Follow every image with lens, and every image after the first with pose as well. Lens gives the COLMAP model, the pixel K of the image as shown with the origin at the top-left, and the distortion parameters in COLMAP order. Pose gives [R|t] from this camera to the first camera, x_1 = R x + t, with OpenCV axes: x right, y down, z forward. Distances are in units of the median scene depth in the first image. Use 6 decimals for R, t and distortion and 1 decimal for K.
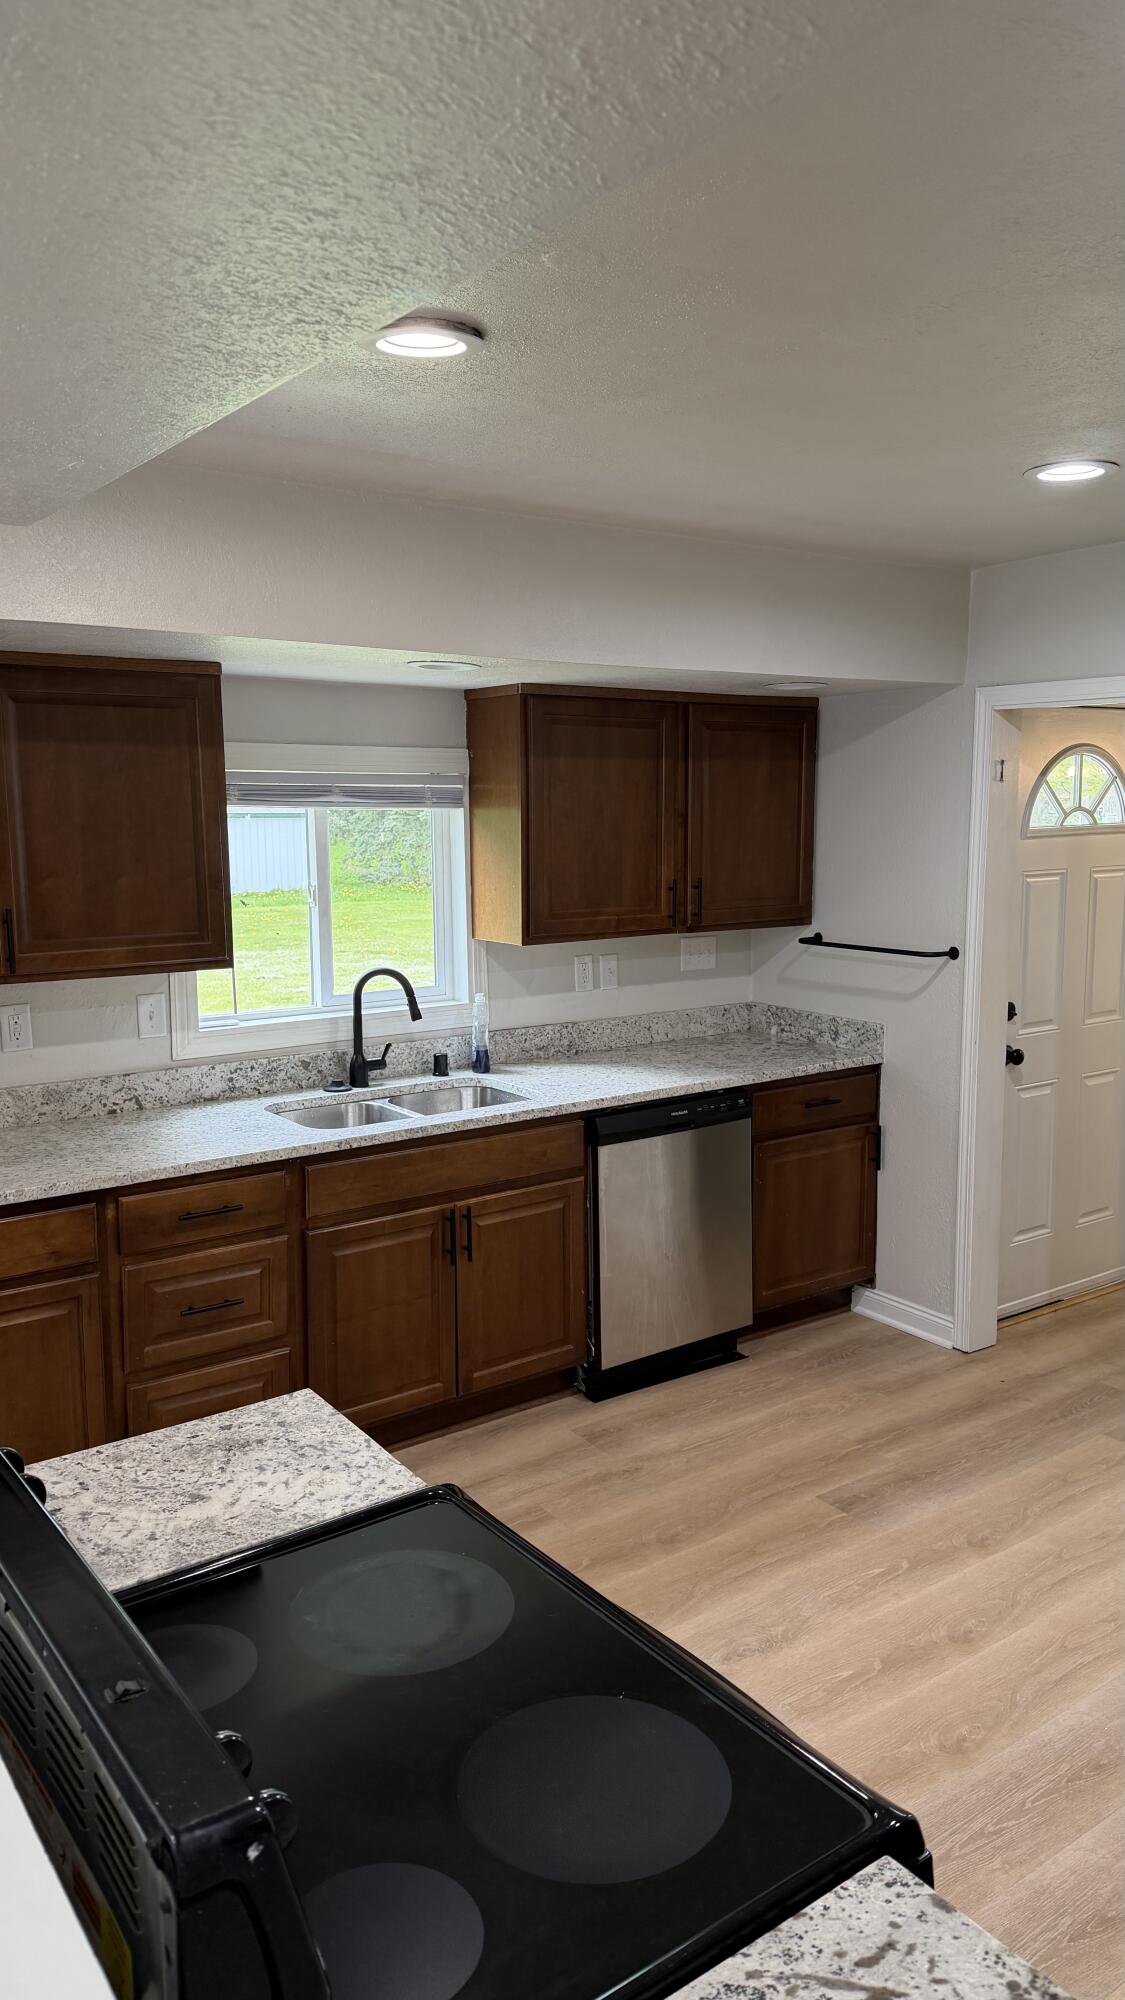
lens RADIAL K [[1428.7, 0, 580.4], [0, 1428.7, 982.6], [0, 0, 1]] dist [0.066381, -0.044601]
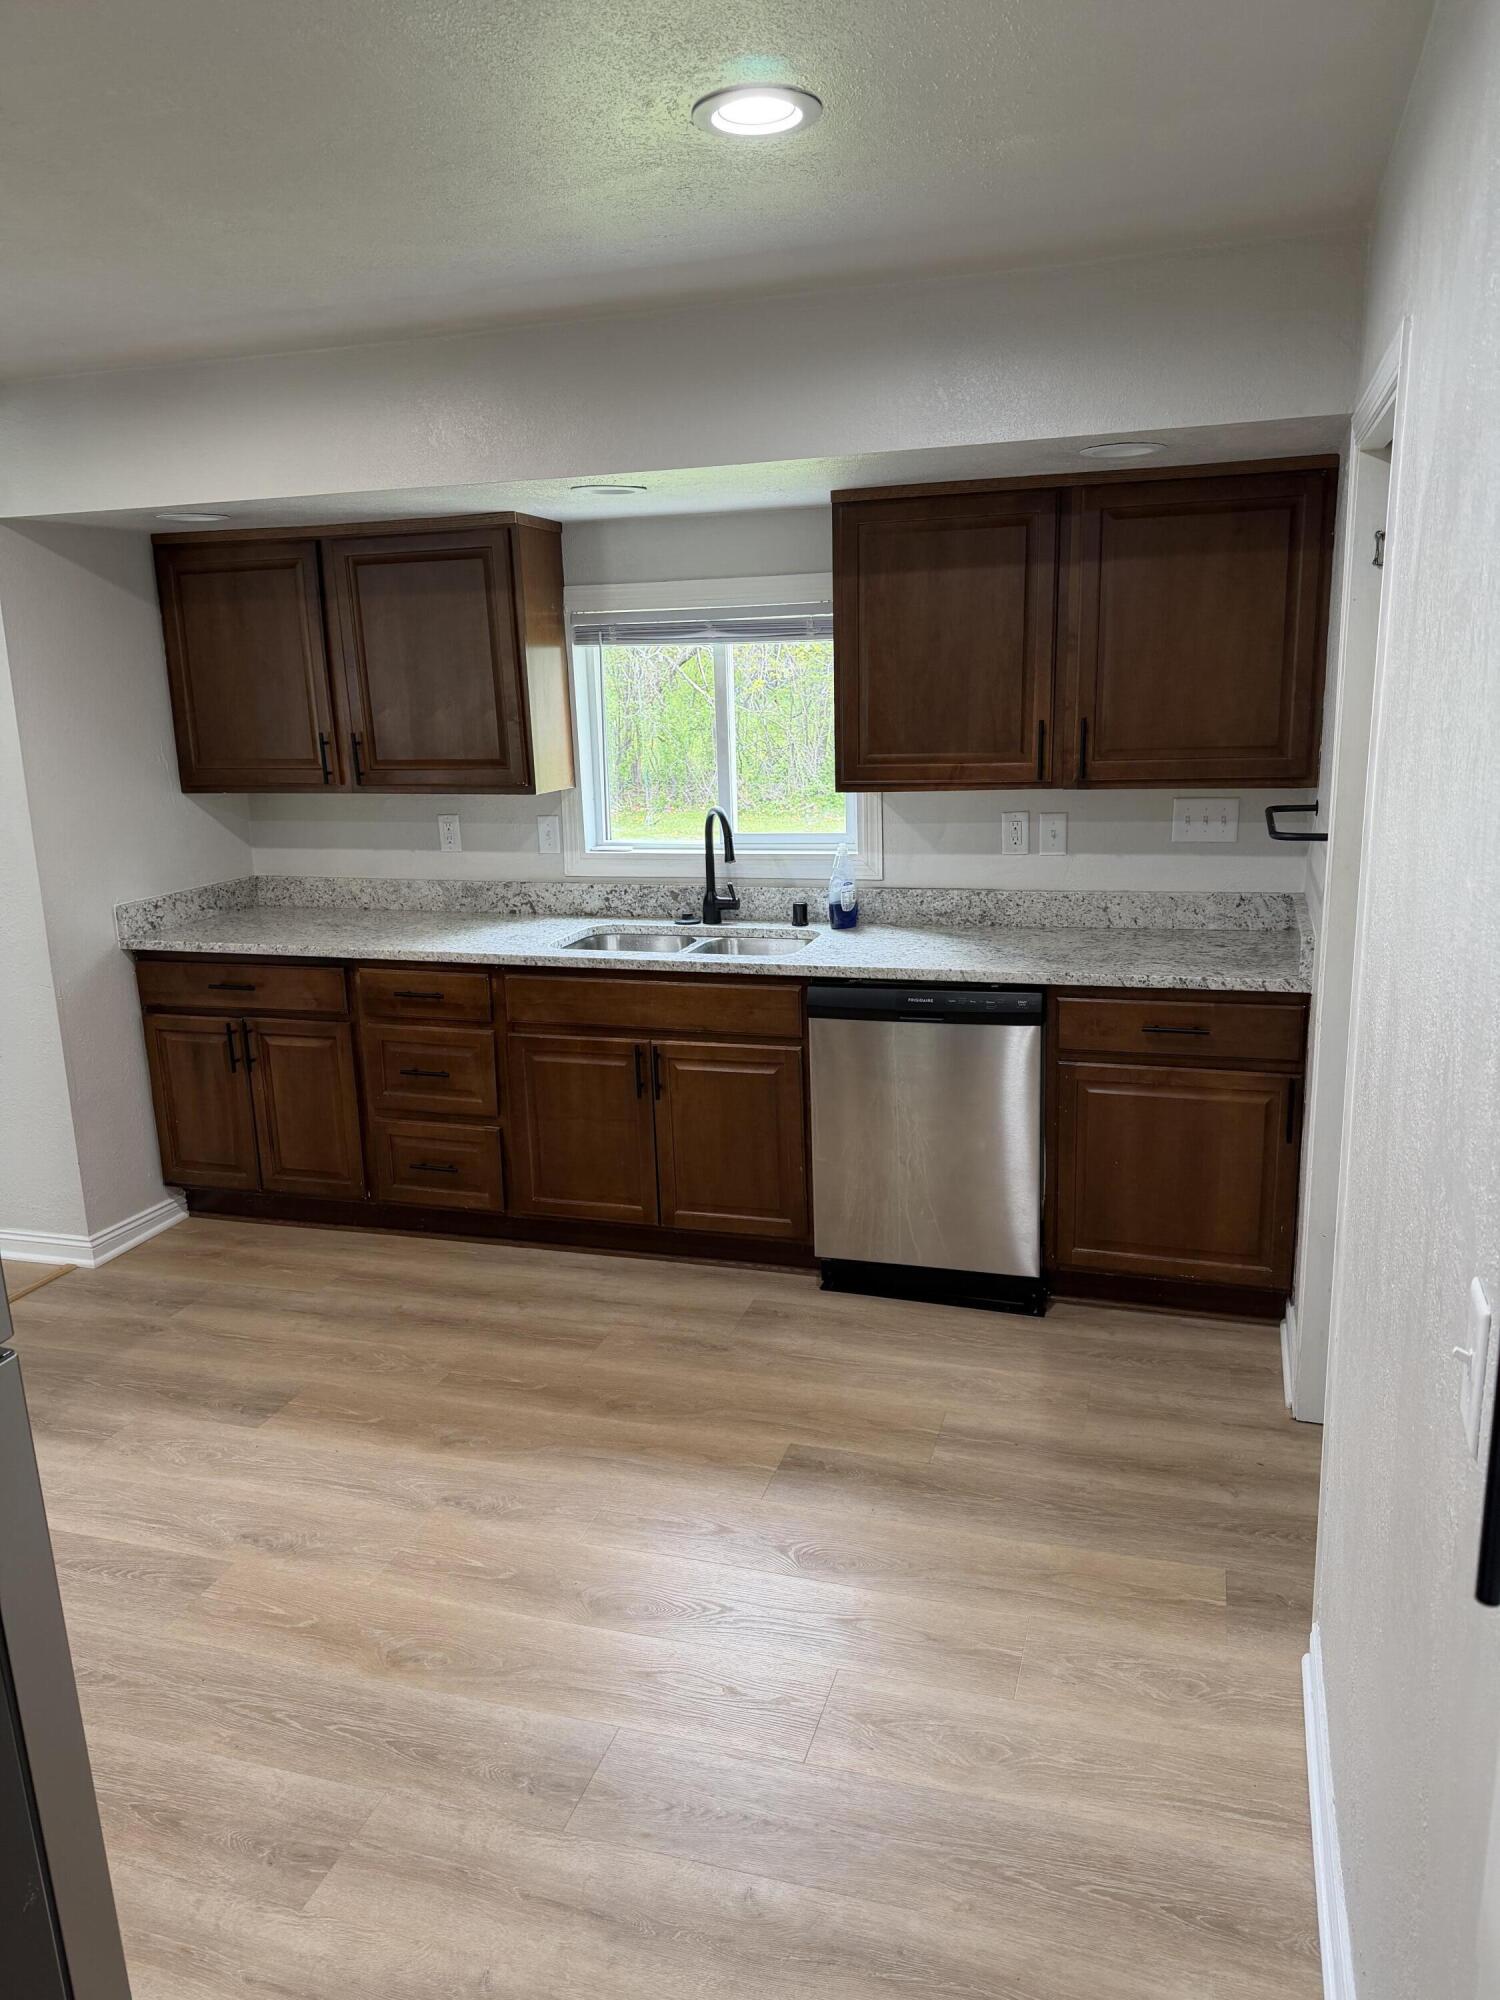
lens RADIAL K [[1408.1, 0, 747.1], [0, 1408.1, 1007.8], [0, 0, 1]] dist [0.085622, -0.087810]
pose [[0.586719, 0.169982, -0.791749, 0.698727], [-0.073947, 0.984882, 0.156648, -0.028742], [0.806407, -0.033361, 0.590419, 0.438091]]
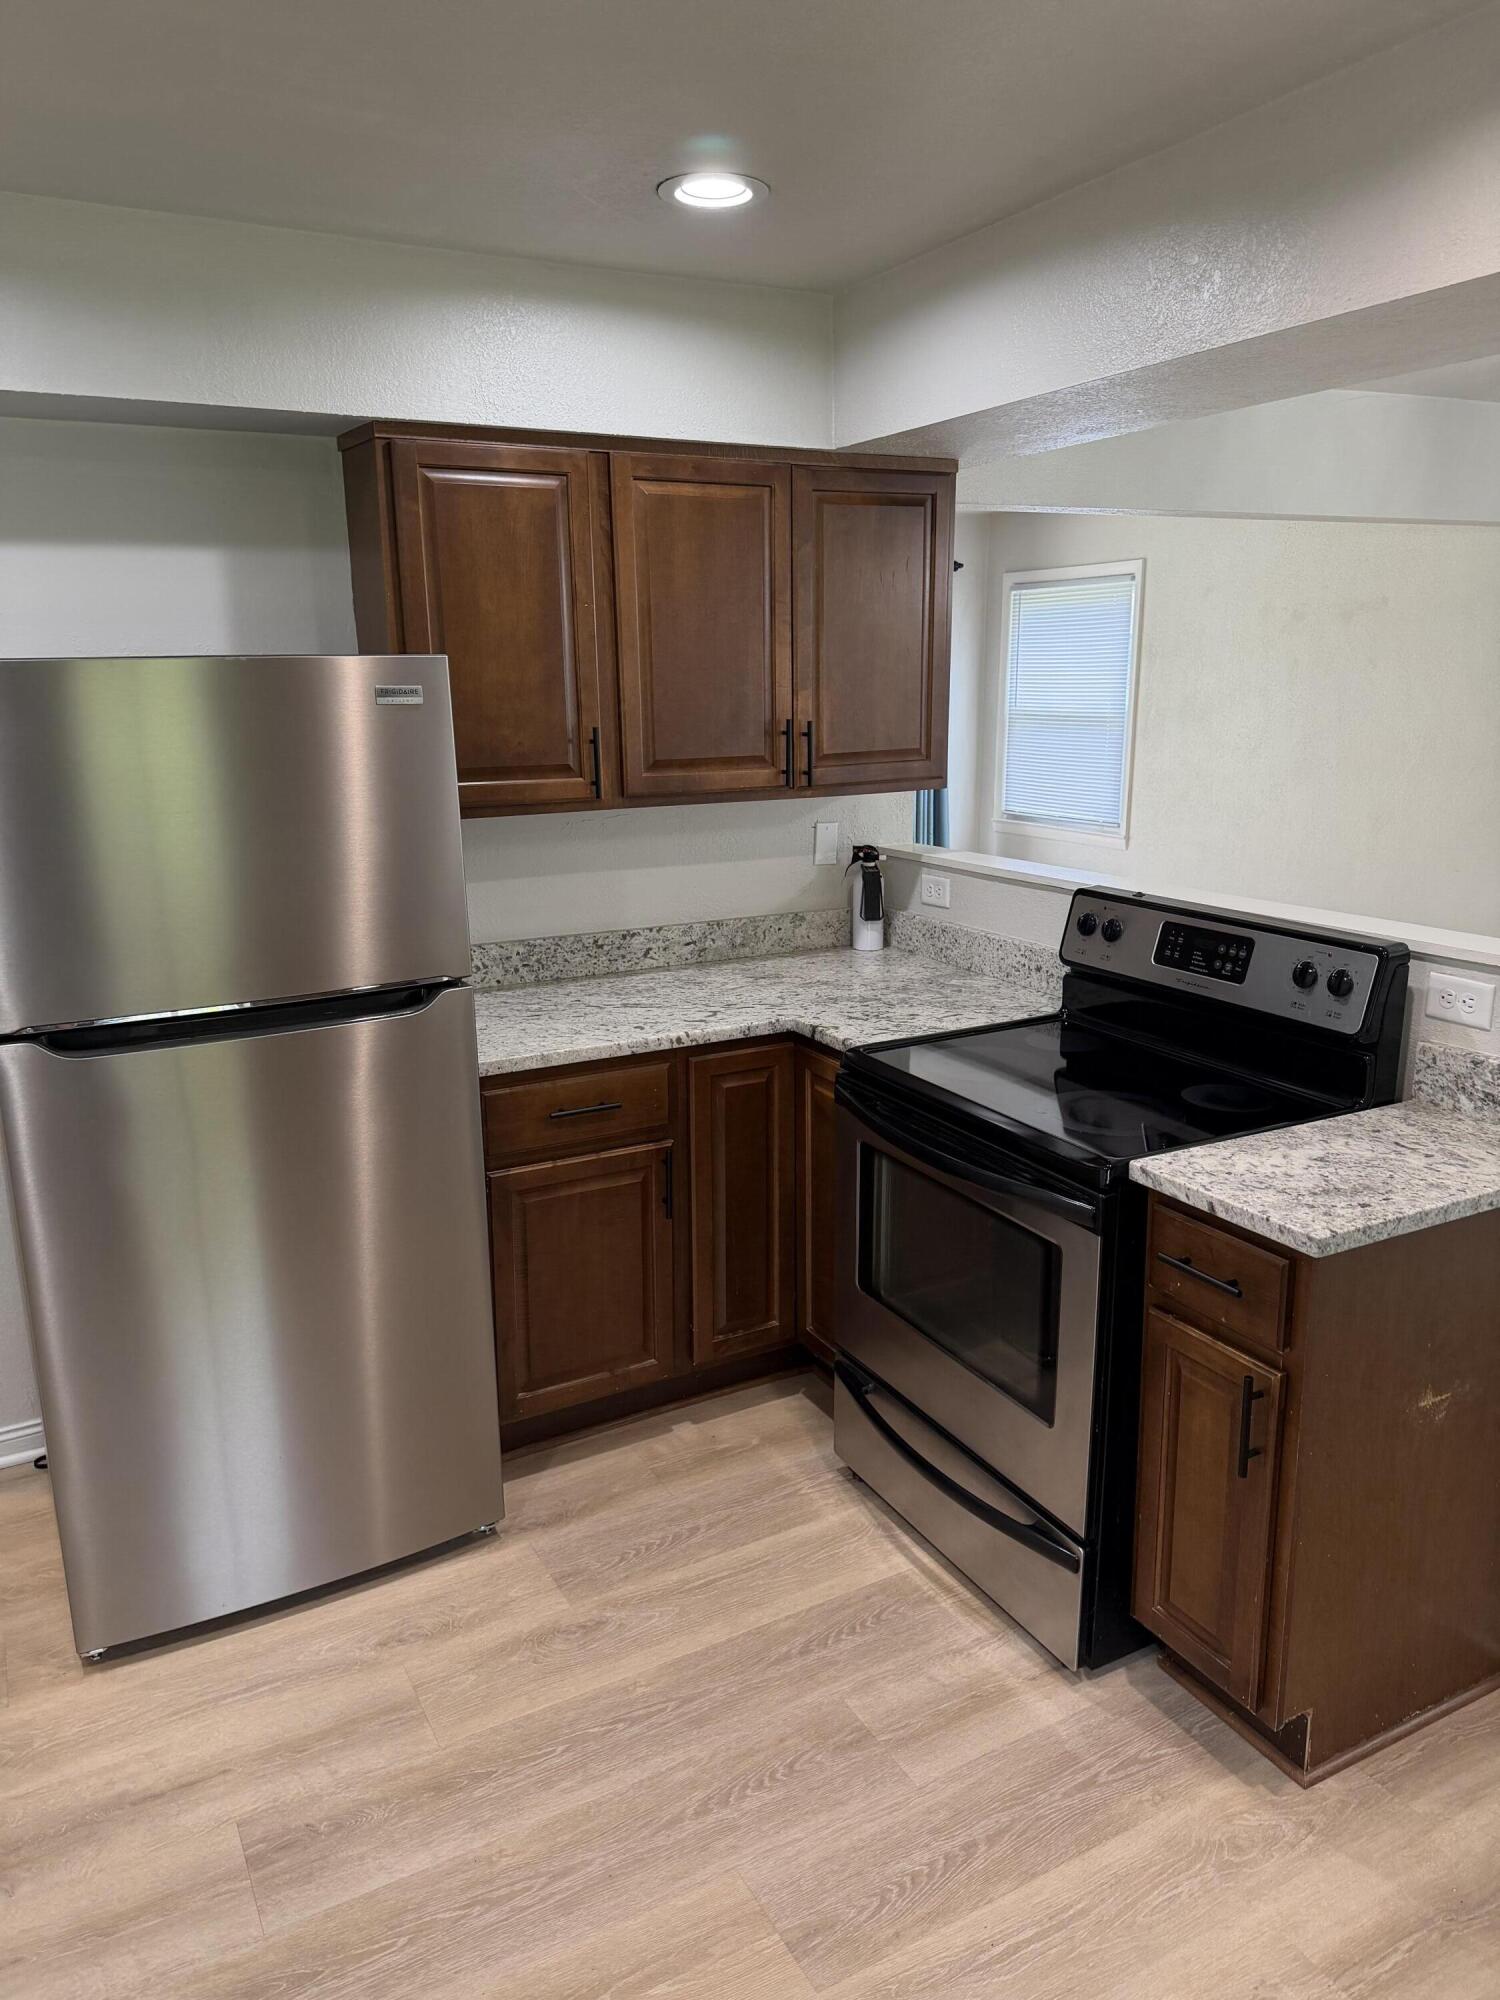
lens RADIAL K [[1408.1, 0, 755.0], [0, 1408.1, 1000.7], [0, 0, 1]] dist [0.085622, -0.087810]
pose [[-0.990836, -0.014224, 0.134318, 0.021575], [0.034357, 0.935188, 0.352482, -0.093327], [-0.130626, 0.353867, -0.926129, 0.946391]]
